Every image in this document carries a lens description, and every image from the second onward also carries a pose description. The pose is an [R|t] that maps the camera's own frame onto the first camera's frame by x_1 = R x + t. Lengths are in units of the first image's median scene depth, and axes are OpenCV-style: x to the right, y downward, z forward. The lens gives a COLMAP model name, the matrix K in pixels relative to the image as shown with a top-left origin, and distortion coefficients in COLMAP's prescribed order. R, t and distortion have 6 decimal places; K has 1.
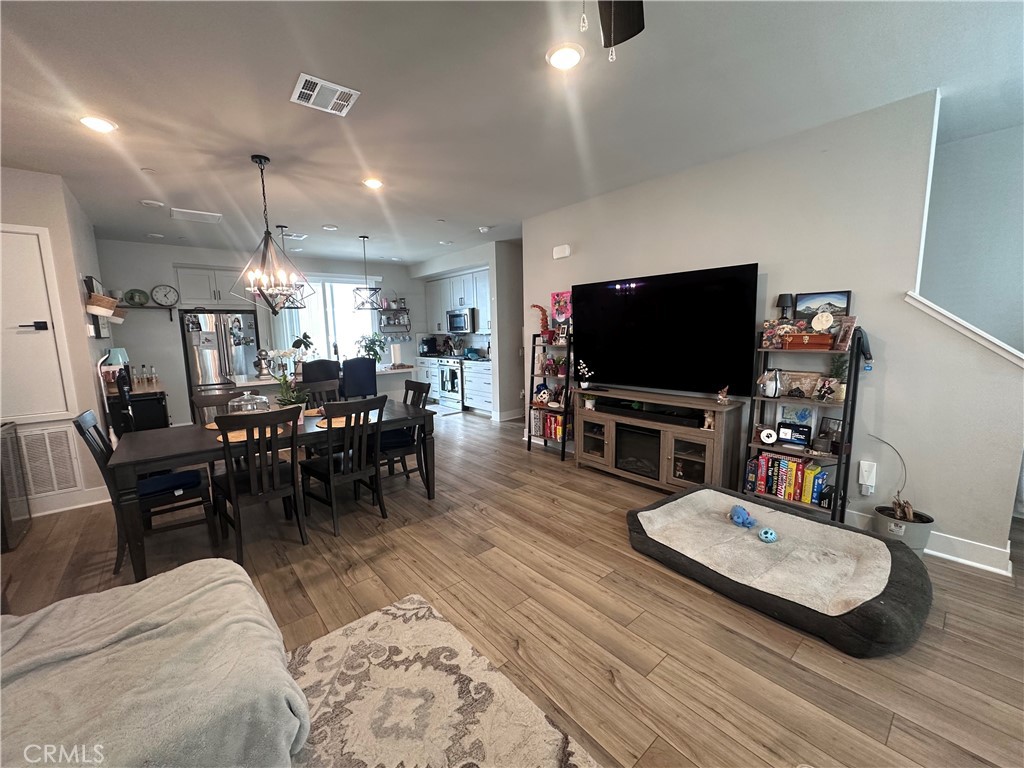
lens RADIAL K [[409.4, 0, 512.0], [0, 409.4, 384.0], [0, 0, 1]] dist [-0.004305, 0.000302]
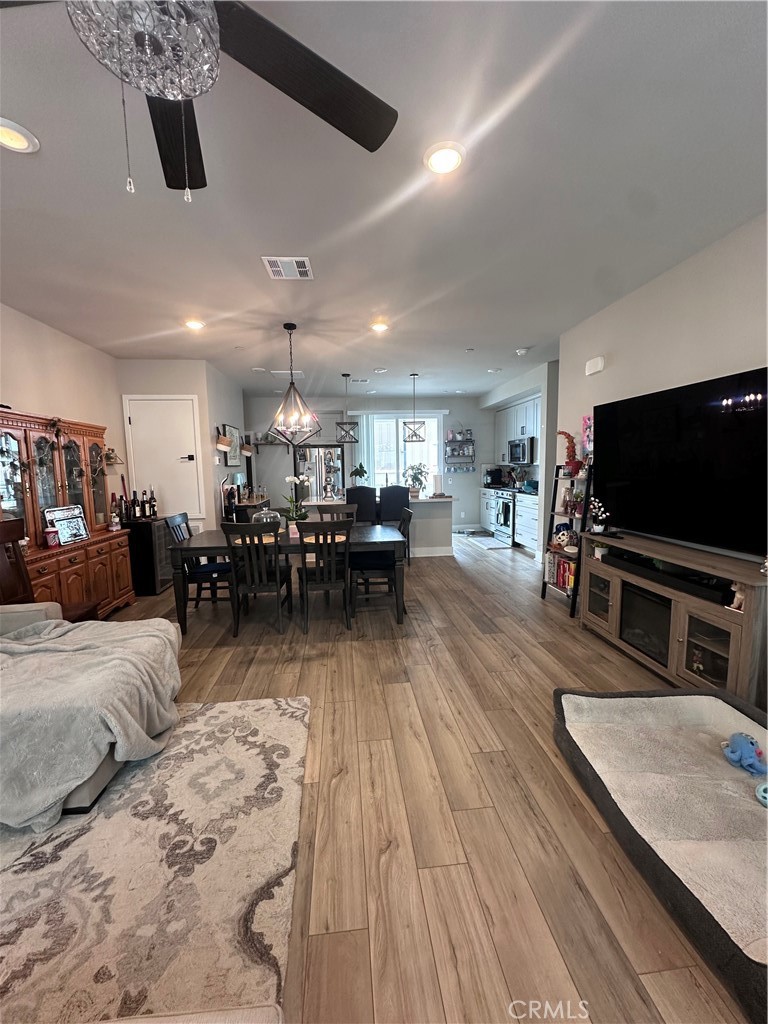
lens RADIAL K [[409.4, 0, 382.7], [0, 409.4, 510.9], [0, 0, 1]] dist [-0.004305, 0.000302]
pose [[0.823118, 0.069171, -0.563643, 0.280737], [-0.074955, 0.997103, 0.012904, -0.011118], [0.562902, 0.031626, 0.825918, 0.096113]]
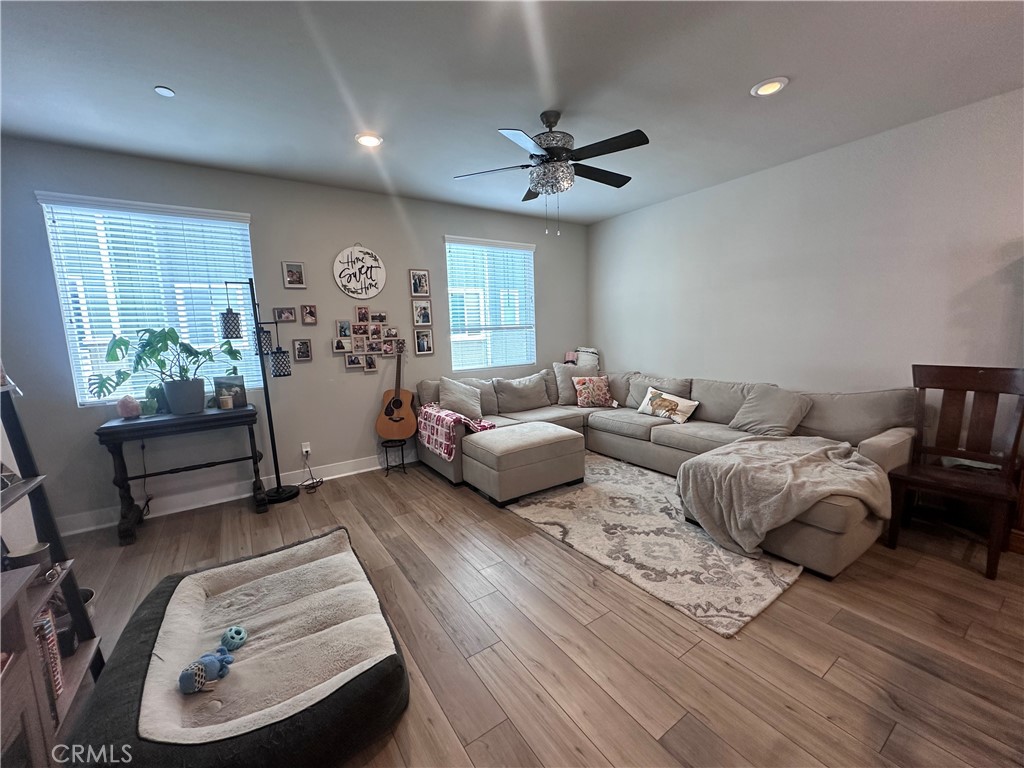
lens RADIAL K [[409.4, 0, 512.0], [0, 409.4, 384.0], [0, 0, 1]] dist [-0.004305, 0.000302]
pose [[-0.992726, 0.037848, 0.114289, 0.042220], [0.066554, 0.963582, 0.258998, -0.112377], [-0.100324, 0.264721, -0.959092, 0.909499]]
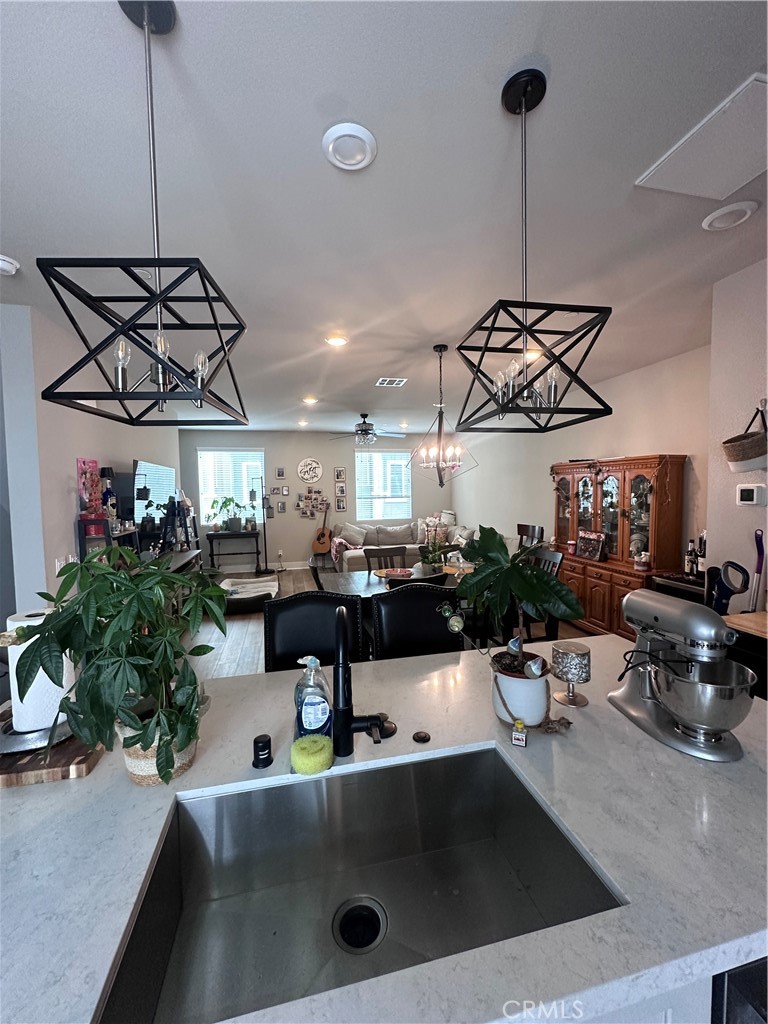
lens RADIAL K [[409.4, 0, 382.7], [0, 409.4, 510.9], [0, 0, 1]] dist [-0.004305, 0.000302]
pose [[-0.889846, 0.011745, 0.456110, -0.724437], [0.093646, 0.983087, 0.157384, -0.225485], [-0.446548, 0.182760, -0.875896, 1.574939]]
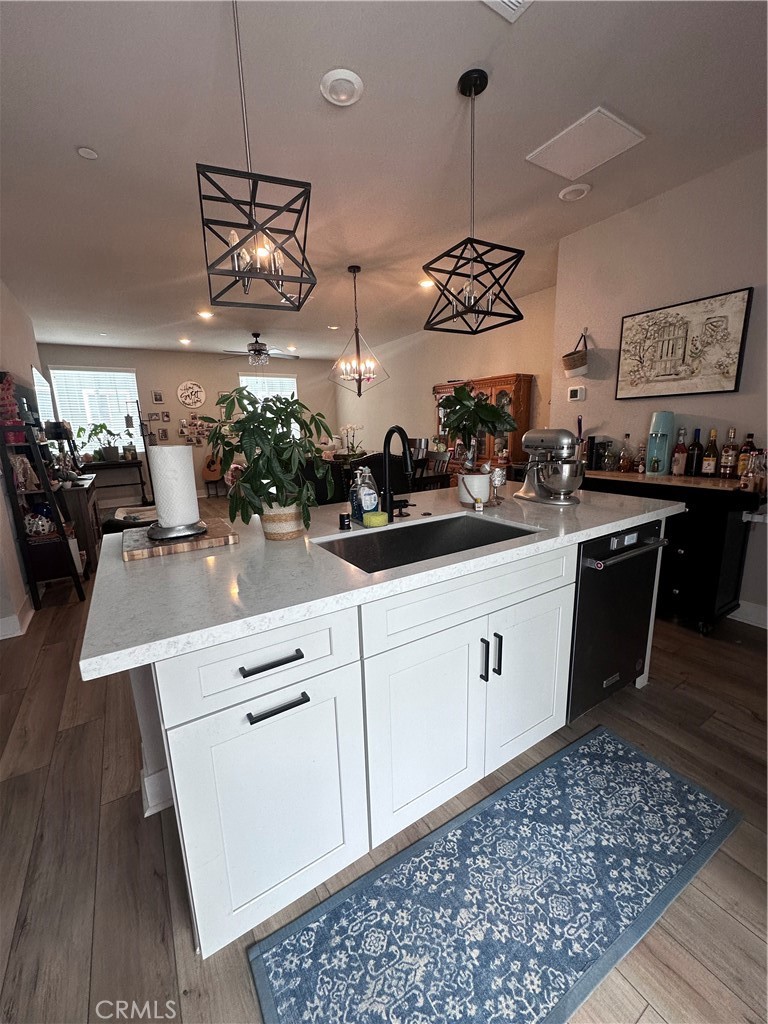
lens RADIAL K [[409.4, 0, 382.7], [0, 409.4, 510.9], [0, 0, 1]] dist [-0.004305, 0.000302]
pose [[-0.988715, 0.021375, 0.148274, -0.644860], [0.069533, 0.942171, 0.327841, -0.190624], [-0.132692, 0.334451, -0.933025, 1.777030]]
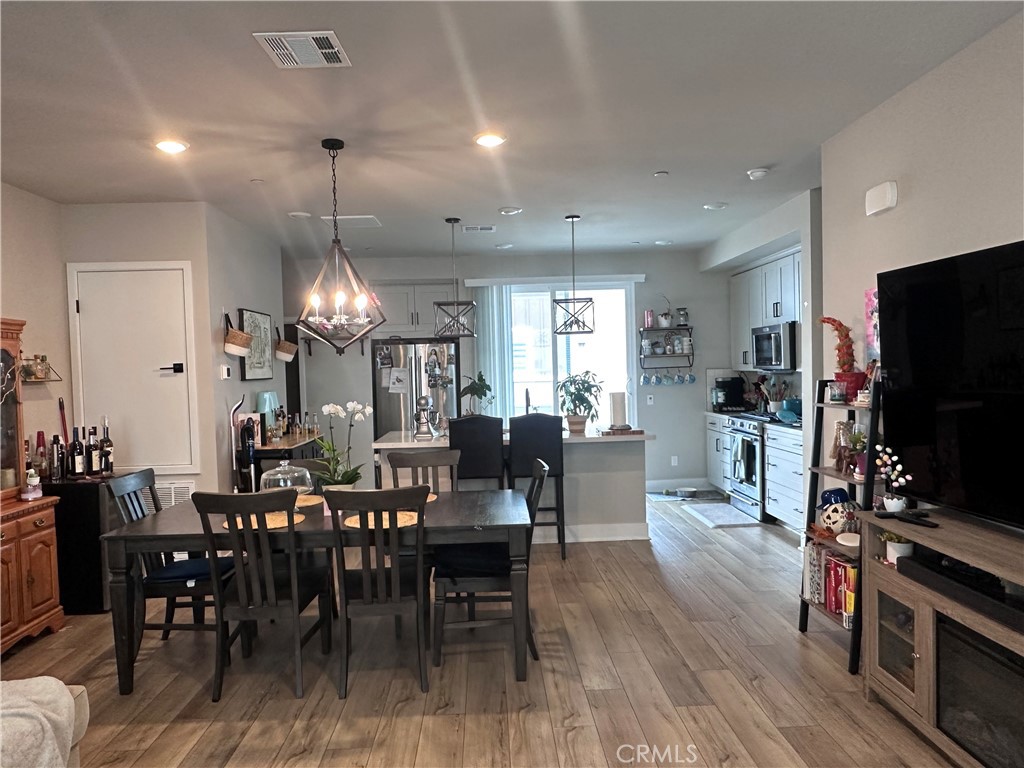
lens RADIAL K [[716.6, 0, 509.3], [0, 716.6, 393.5], [0, 0, 1]] dist [-0.001357, -0.001764]
pose [[0.783060, 0.023860, -0.621489, 0.325047], [-0.071772, 0.996055, -0.052191, -0.044945], [0.617791, 0.085474, 0.781683, 0.171145]]
